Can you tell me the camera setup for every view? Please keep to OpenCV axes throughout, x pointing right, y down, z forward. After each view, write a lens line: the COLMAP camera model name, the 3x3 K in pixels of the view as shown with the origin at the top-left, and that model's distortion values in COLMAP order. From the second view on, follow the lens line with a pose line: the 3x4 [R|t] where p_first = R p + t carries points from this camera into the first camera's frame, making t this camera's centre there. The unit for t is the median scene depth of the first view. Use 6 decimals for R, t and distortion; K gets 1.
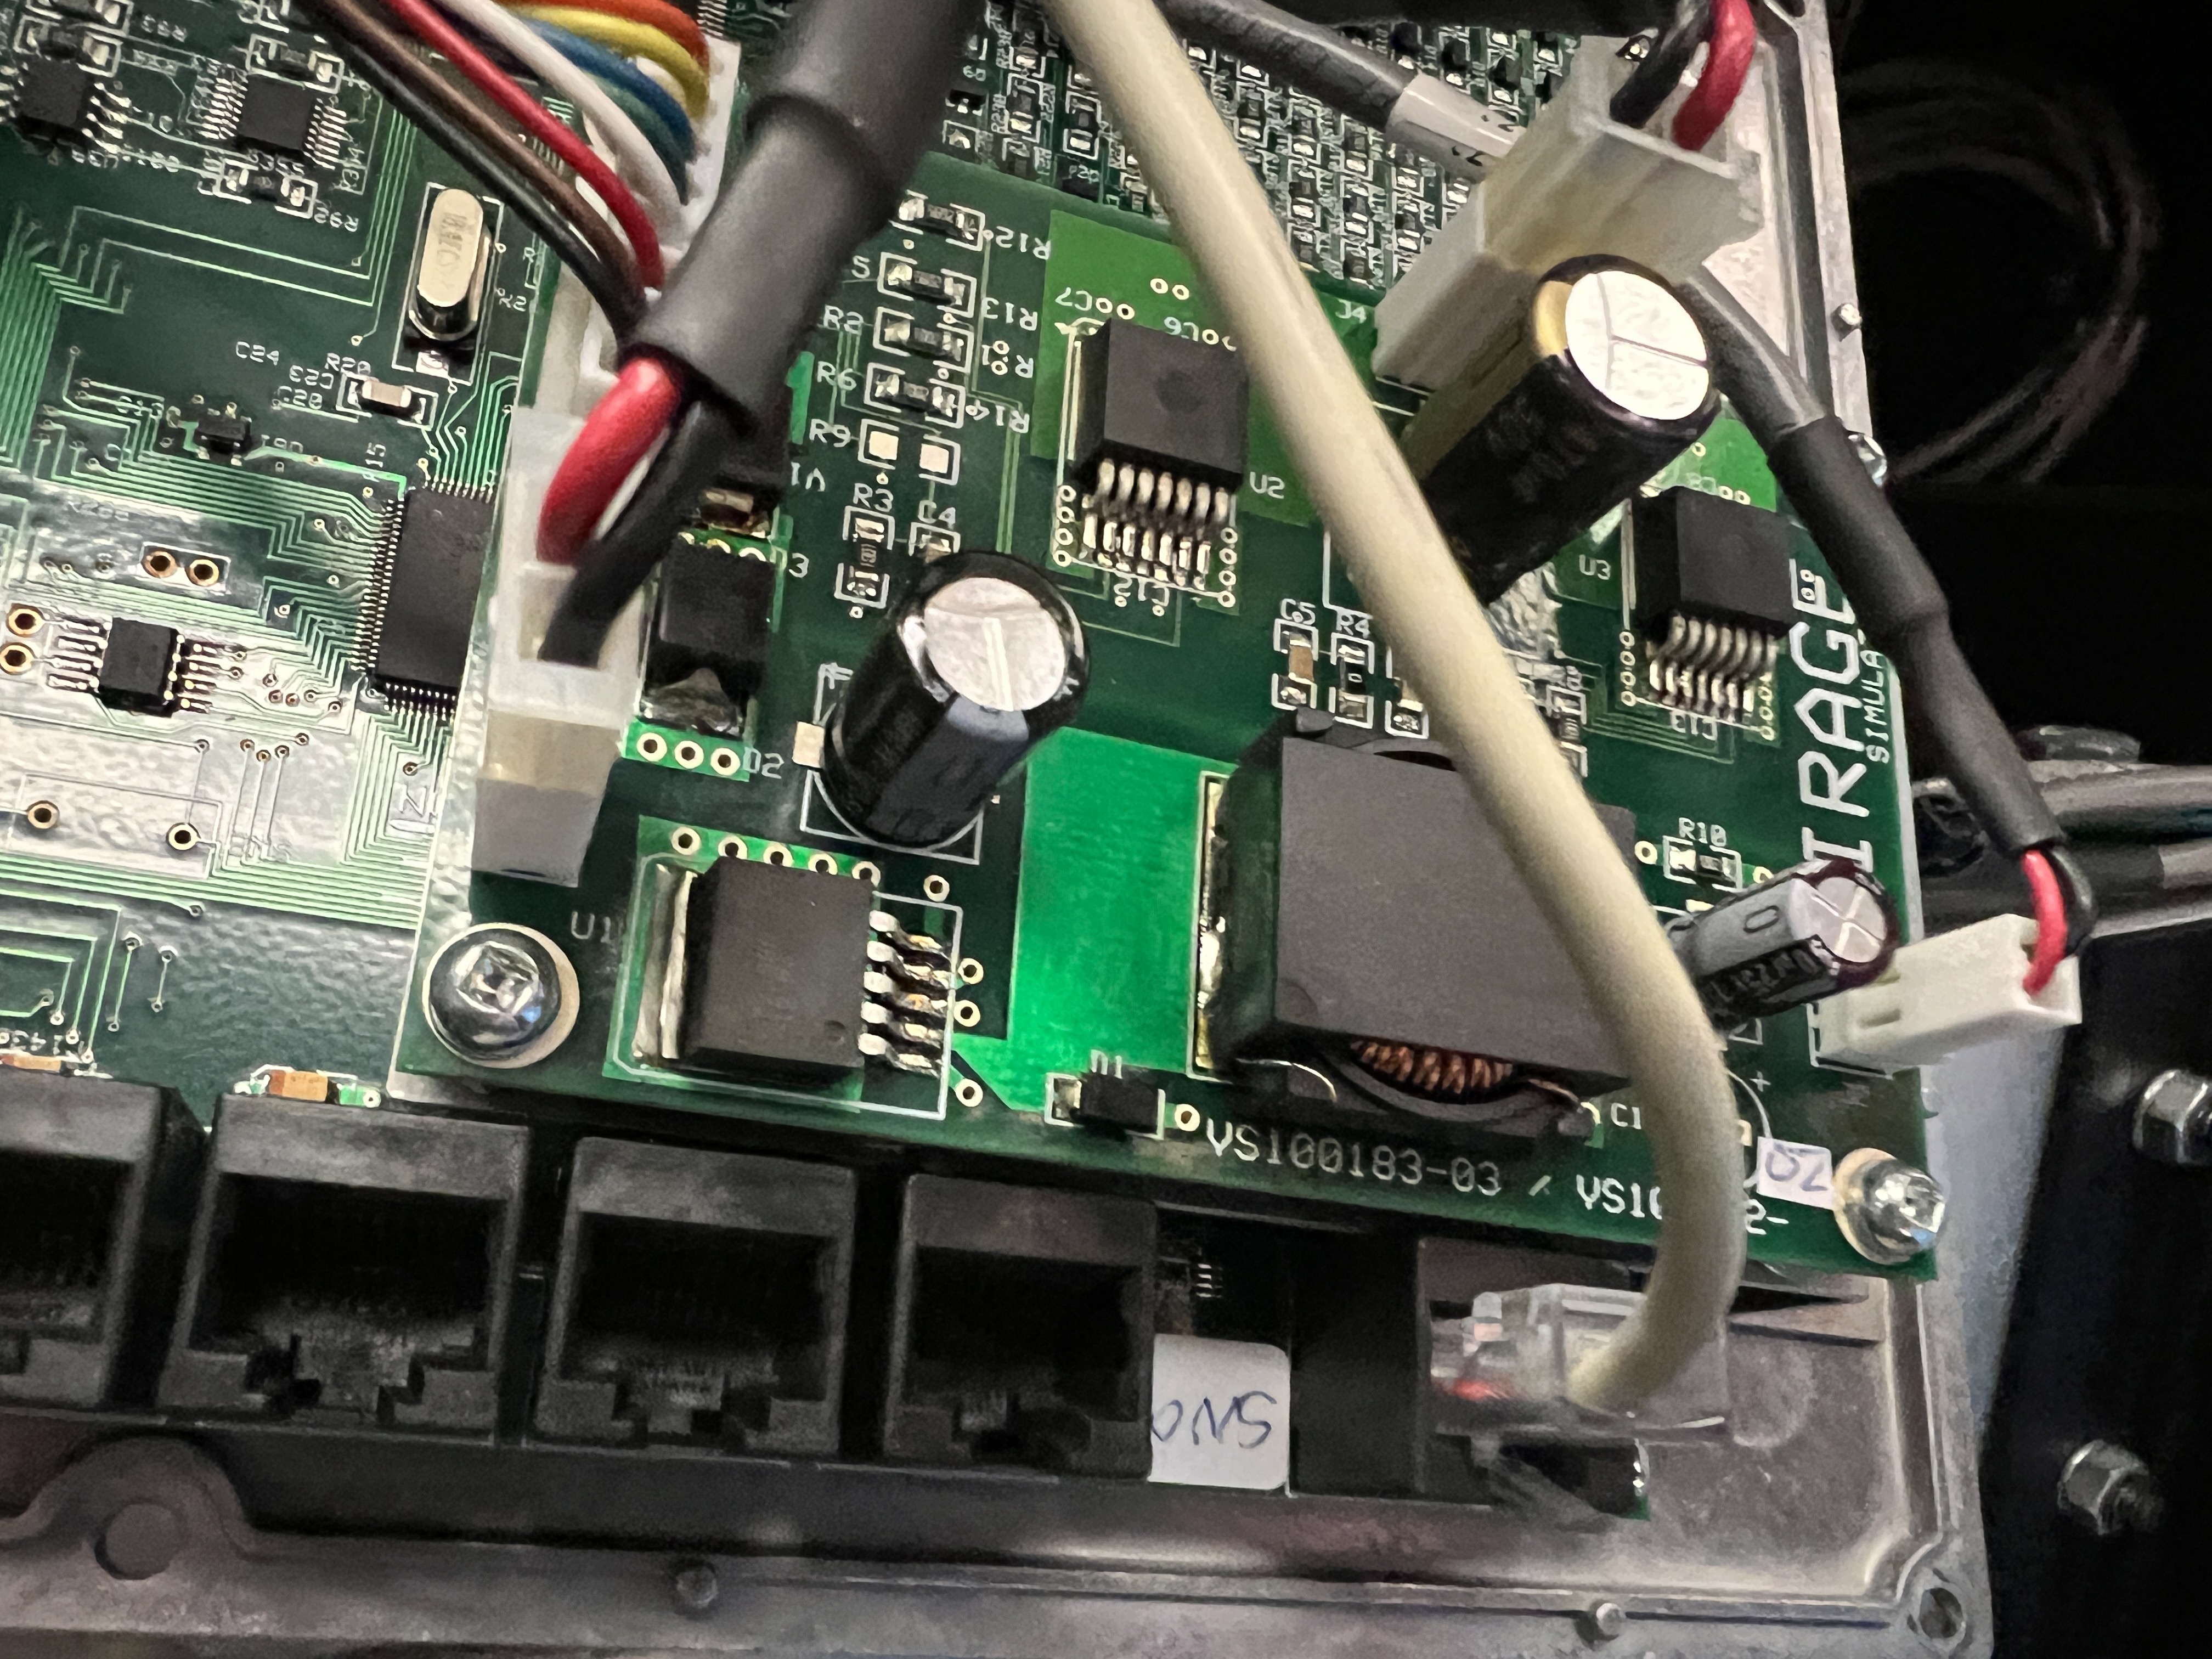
lens RADIAL K [[1715.6, 0, 1013.3], [0, 1715.6, 990.8], [0, 0, 1]] dist [0.005198, -0.028890]
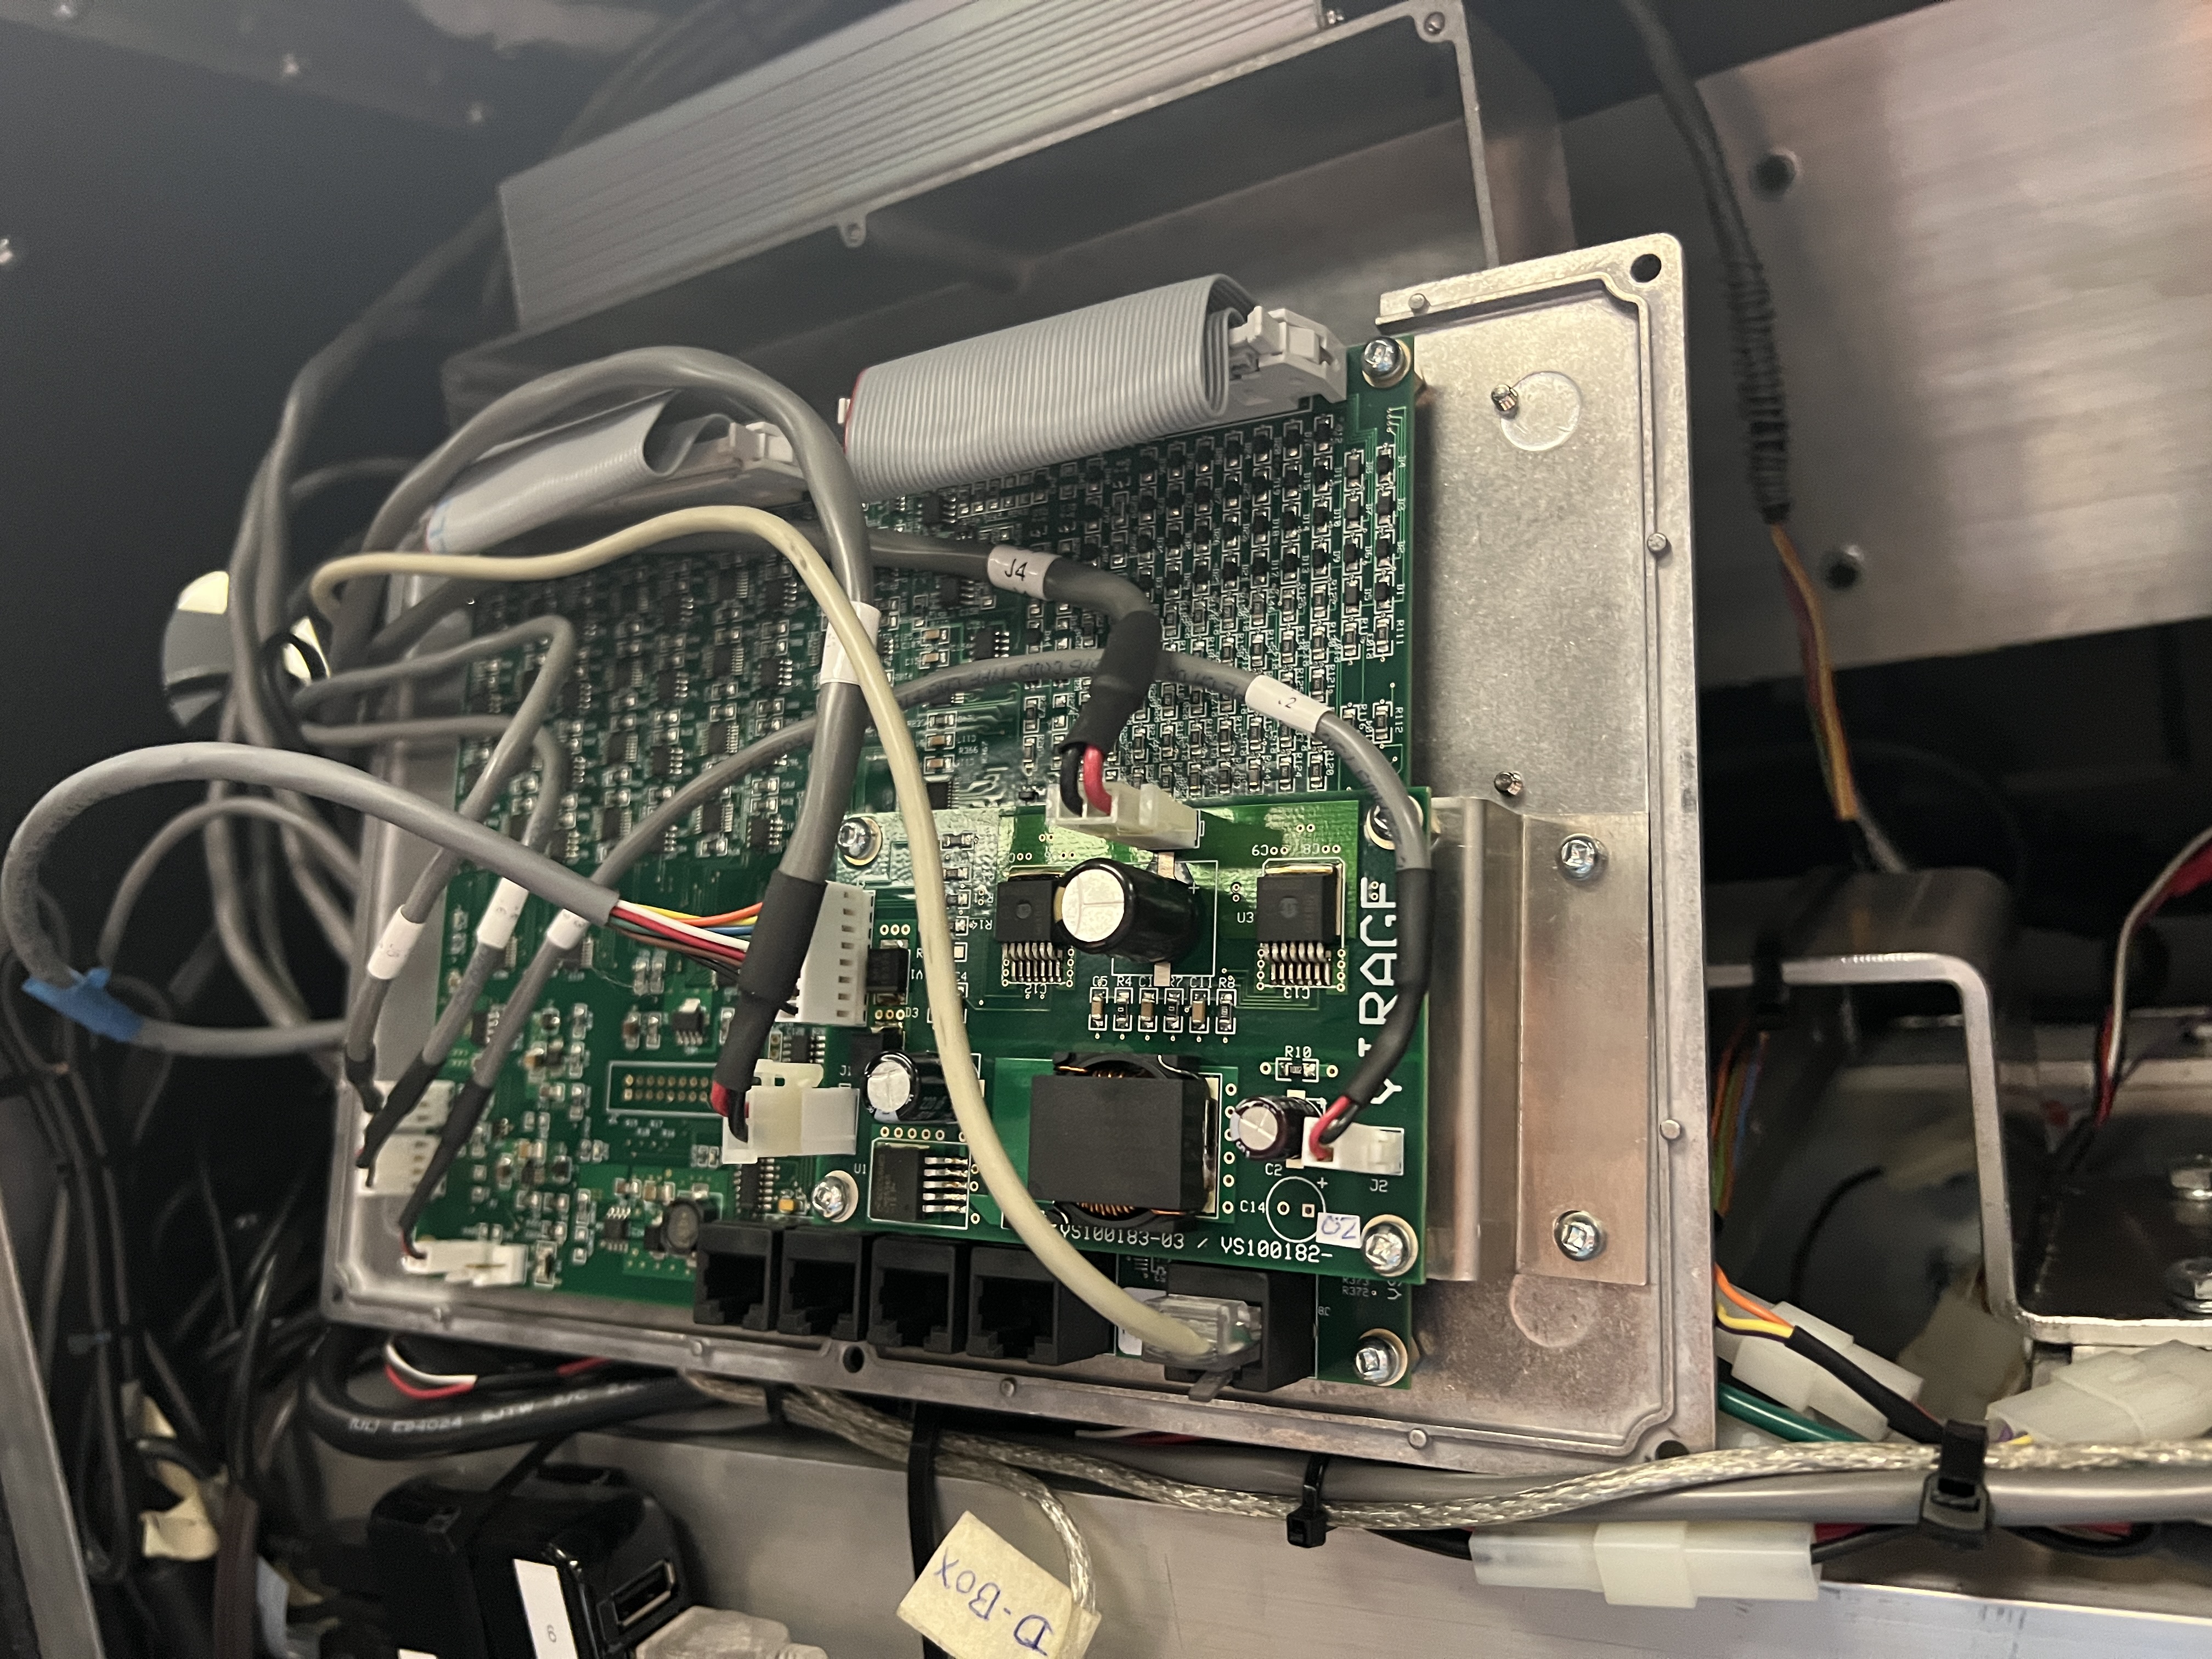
lens RADIAL K [[1715.6, 0, 1081.0], [0, 1715.6, 802.4], [0, 0, 1]] dist [0.005198, -0.028890]
pose [[0.667688, -0.163996, -0.726153, 1.817761], [0.221311, 0.975060, -0.016717, -0.418738], [0.710784, -0.149544, 0.687330, -0.522200]]
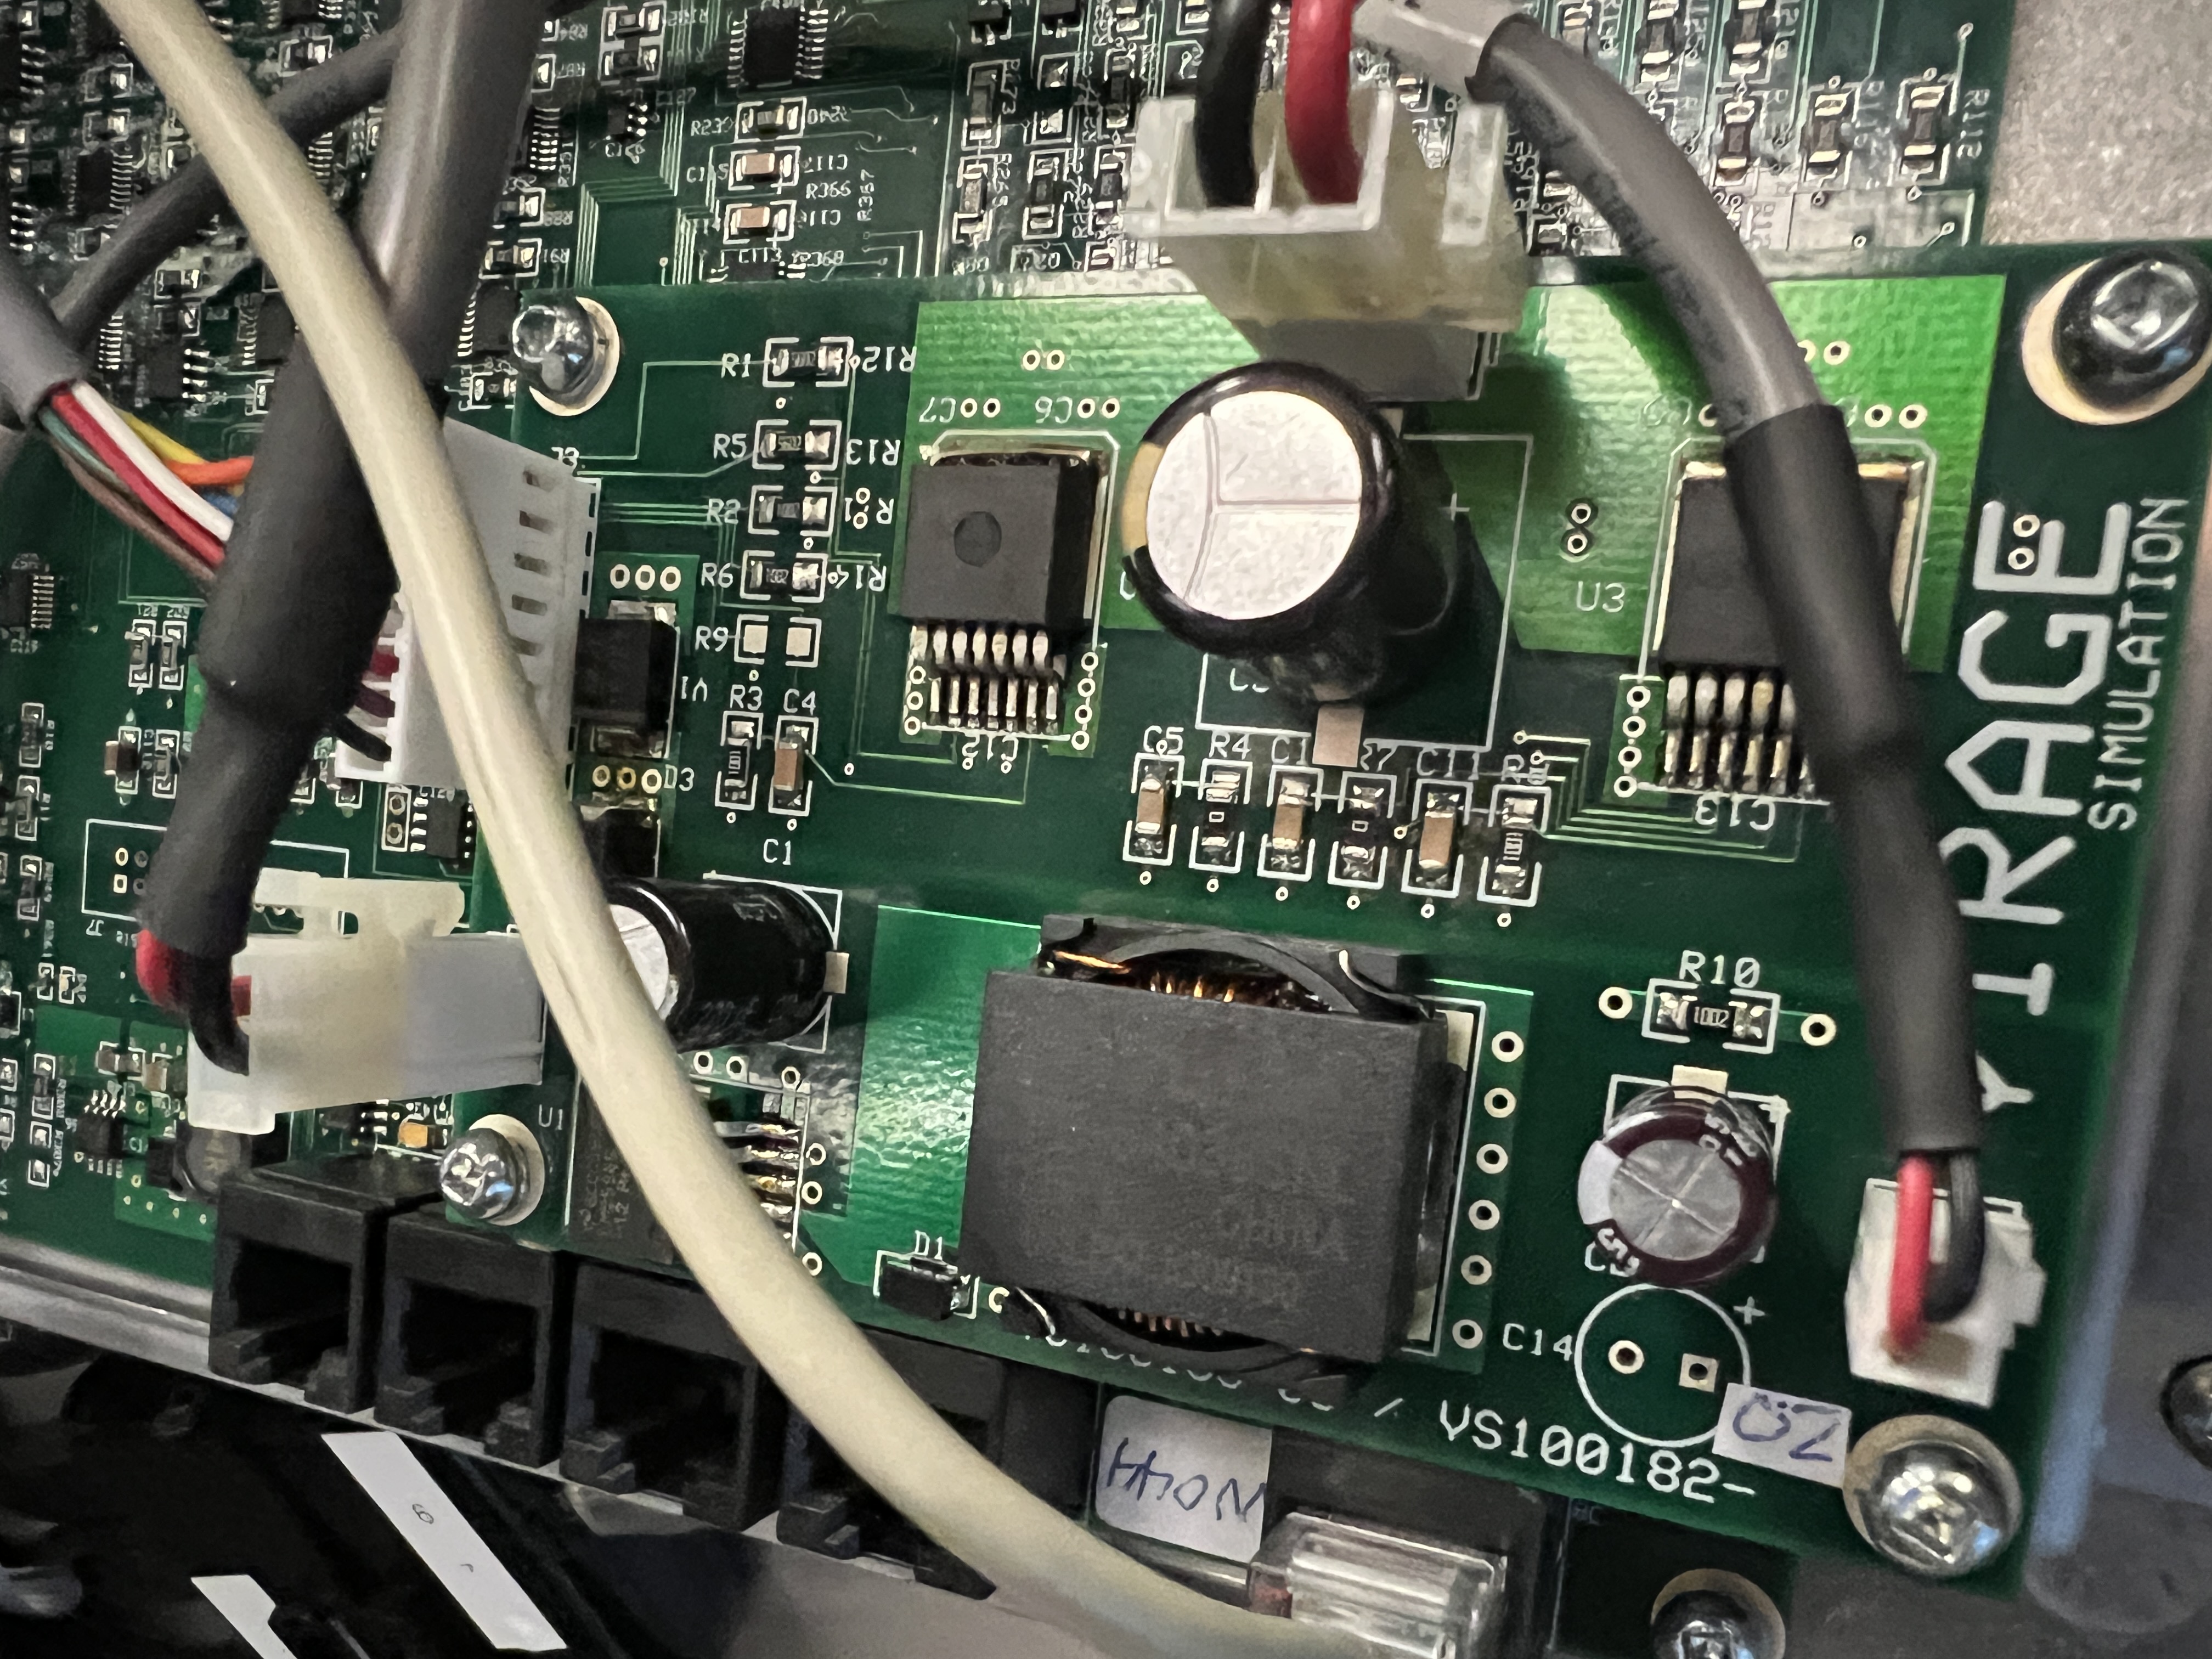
lens RADIAL K [[1715.6, 0, 995.8], [0, 1715.6, 988.8], [0, 0, 1]] dist [0.005198, -0.028890]
pose [[0.730419, 0.066894, -0.679716, 0.717686], [0.141472, 0.958791, 0.246384, -0.329541], [0.668187, -0.276124, 0.690856, 0.292650]]
